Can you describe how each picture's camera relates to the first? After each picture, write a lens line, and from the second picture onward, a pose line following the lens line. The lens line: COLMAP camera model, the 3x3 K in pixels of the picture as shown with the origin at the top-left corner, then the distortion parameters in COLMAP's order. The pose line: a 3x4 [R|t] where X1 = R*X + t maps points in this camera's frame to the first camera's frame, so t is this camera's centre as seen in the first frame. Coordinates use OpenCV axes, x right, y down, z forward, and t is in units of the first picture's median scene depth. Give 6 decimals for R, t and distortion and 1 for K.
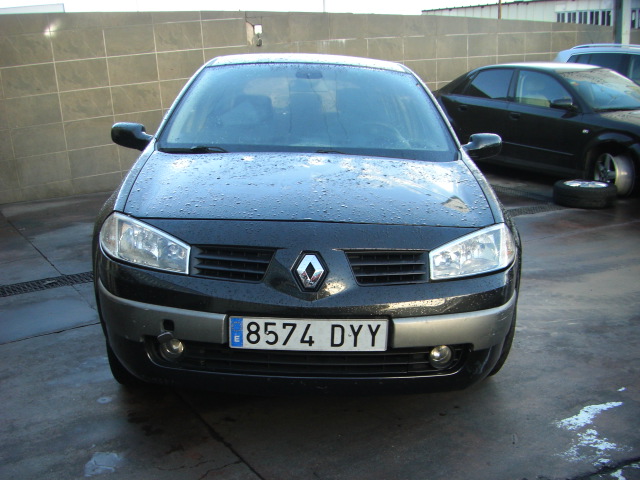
lens RADIAL K [[714.5, 0, 295.5], [0, 714.5, 330.4], [0, 0, 1]] dist [-0.184941, 0.105318]
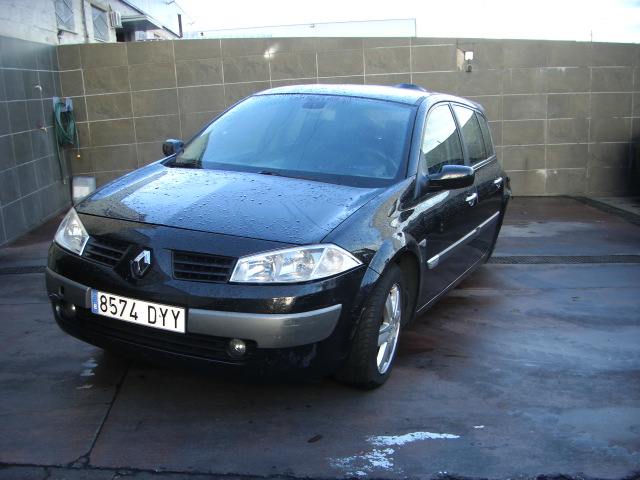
lens RADIAL K [[714.5, 0, 295.5], [0, 714.5, 330.4], [0, 0, 1]] dist [-0.184941, 0.105318]
pose [[0.888041, 0.159607, -0.431172, 0.832210], [-0.168196, 0.985582, 0.018417, -0.031716], [0.427895, 0.056166, 0.902082, -0.036516]]
